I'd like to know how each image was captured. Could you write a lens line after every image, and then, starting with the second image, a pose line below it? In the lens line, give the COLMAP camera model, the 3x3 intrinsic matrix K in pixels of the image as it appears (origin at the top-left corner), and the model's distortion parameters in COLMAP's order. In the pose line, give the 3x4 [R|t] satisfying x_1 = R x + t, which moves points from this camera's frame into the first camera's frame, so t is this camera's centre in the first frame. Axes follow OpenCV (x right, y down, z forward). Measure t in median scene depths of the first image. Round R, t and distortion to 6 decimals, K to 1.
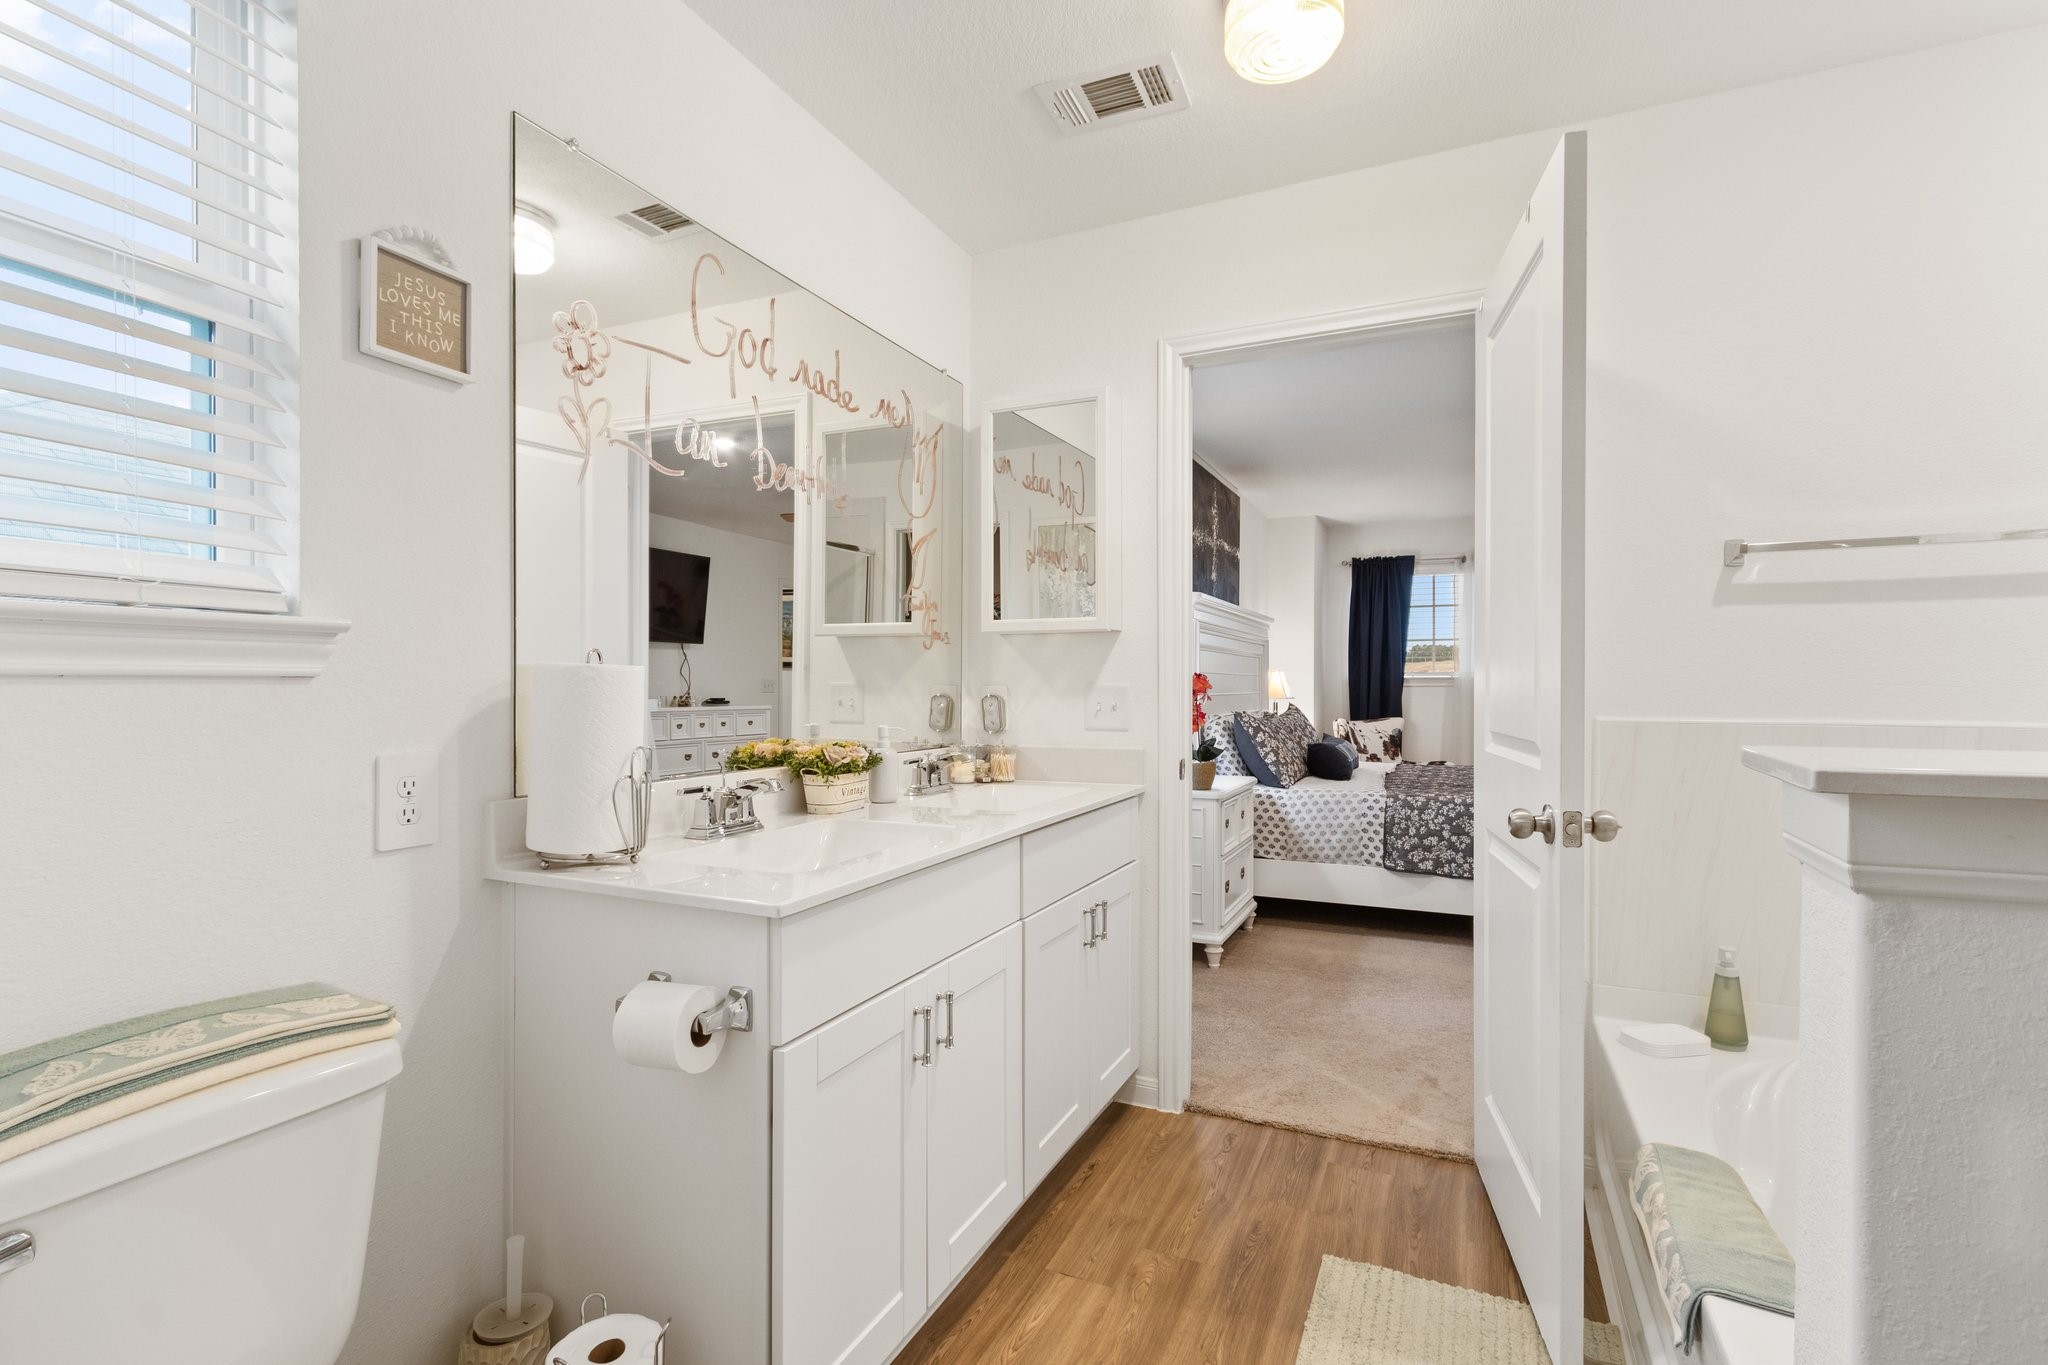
lens RADIAL K [[943.8, 0, 1025.6], [0, 943.8, 686.4], [0, 0, 1]] dist [0.011525, 0.000159]
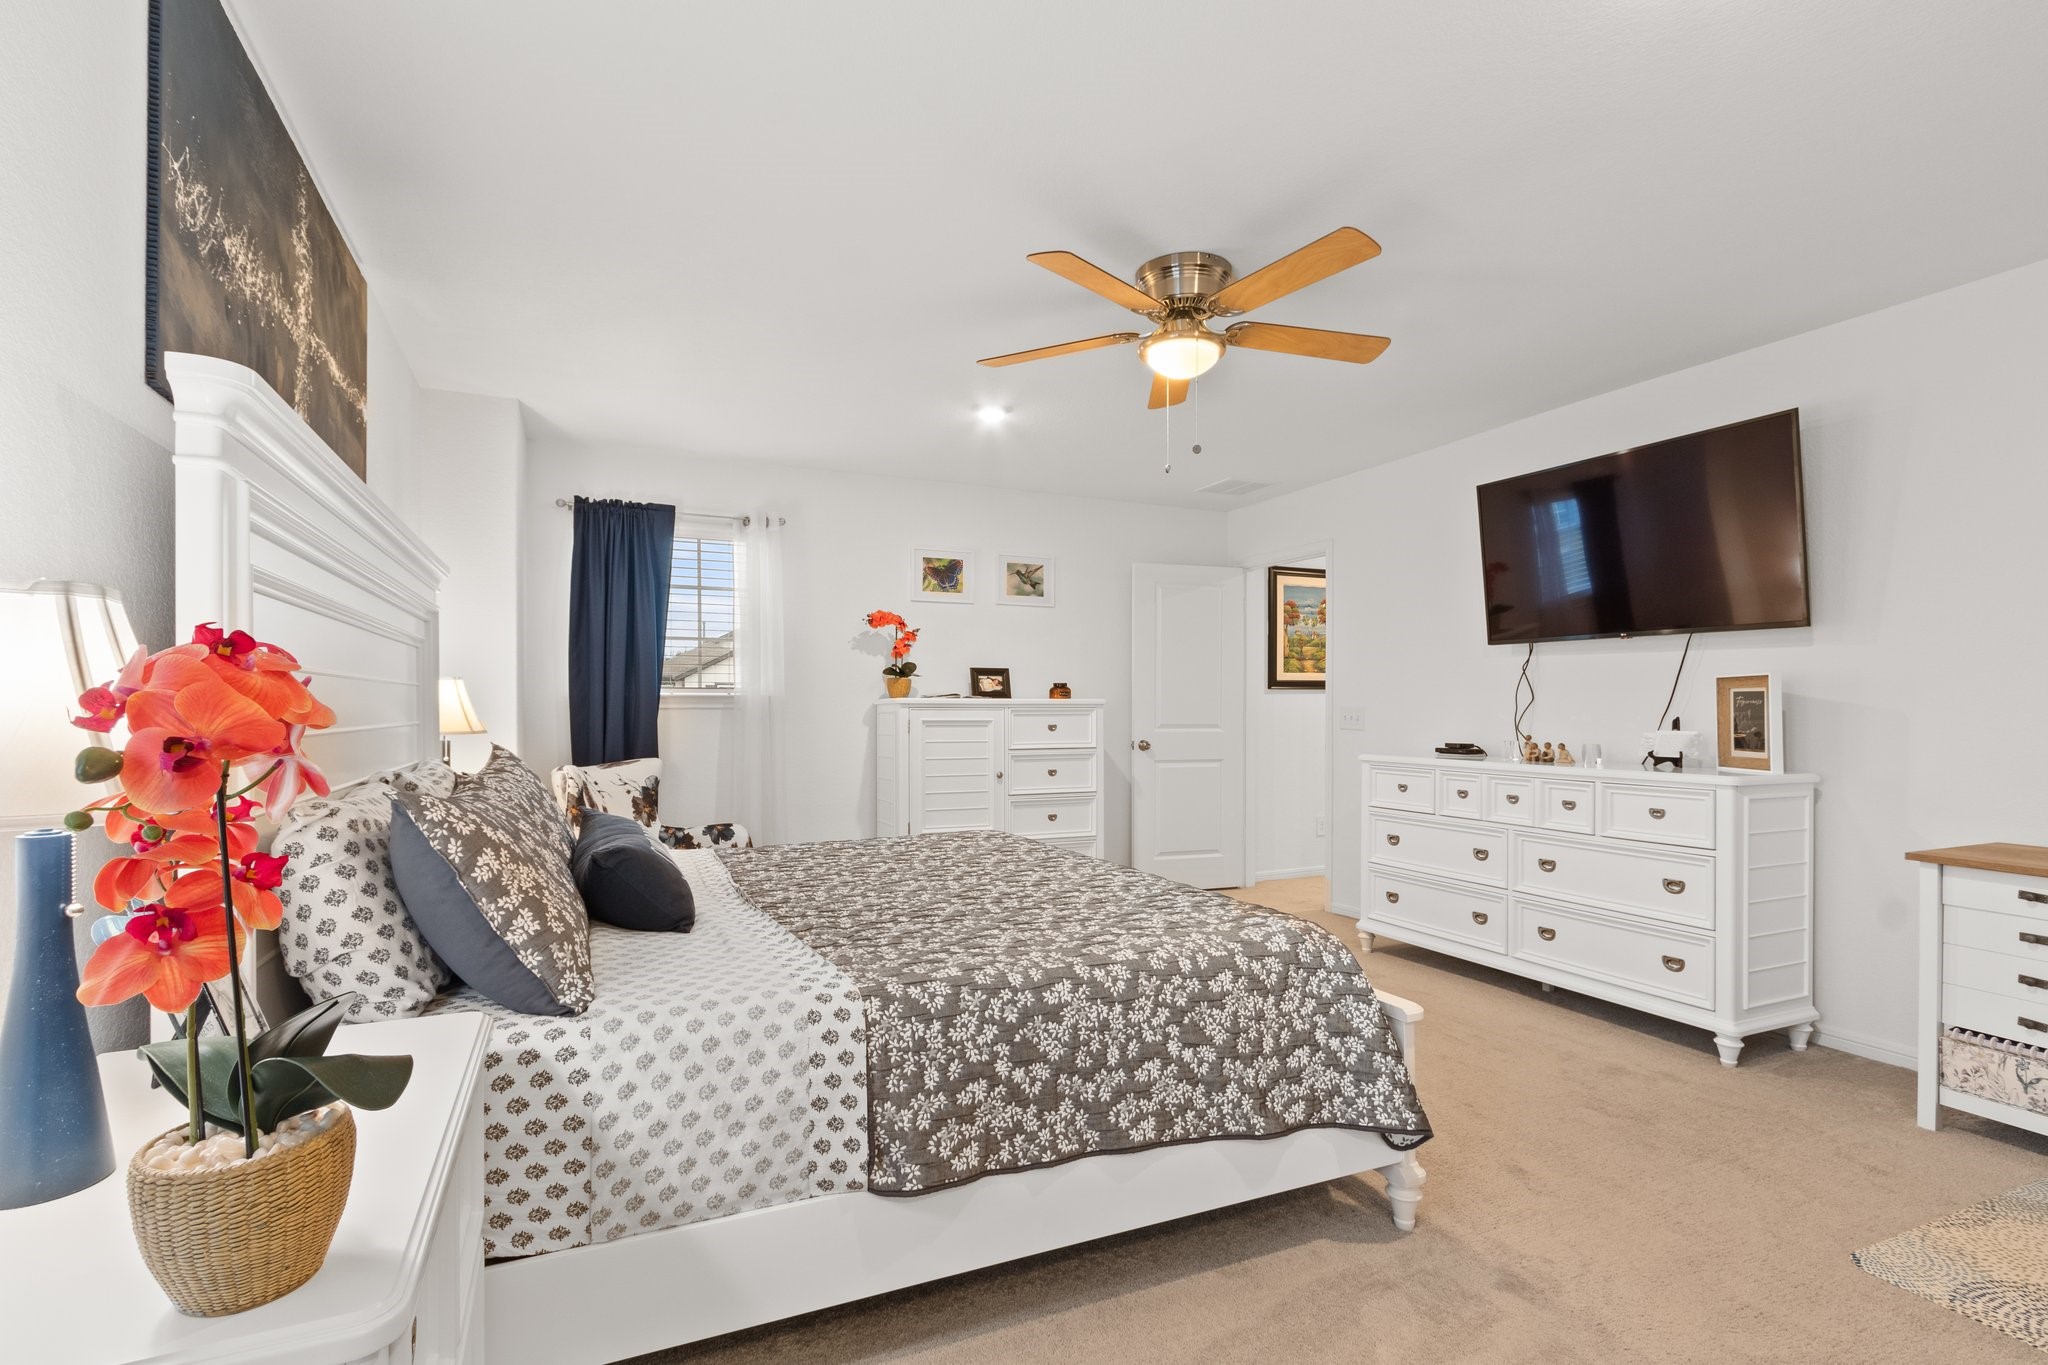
lens RADIAL K [[943.8, 0, 1009.9], [0, 943.8, 713.5], [0, 0, 1]] dist [0.011525, 0.000159]
pose [[0.658364, -0.004294, 0.752687, 0.126574], [-0.000493, 0.999981, 0.006136, -0.001788], [-0.752699, -0.004411, 0.658350, 0.679378]]
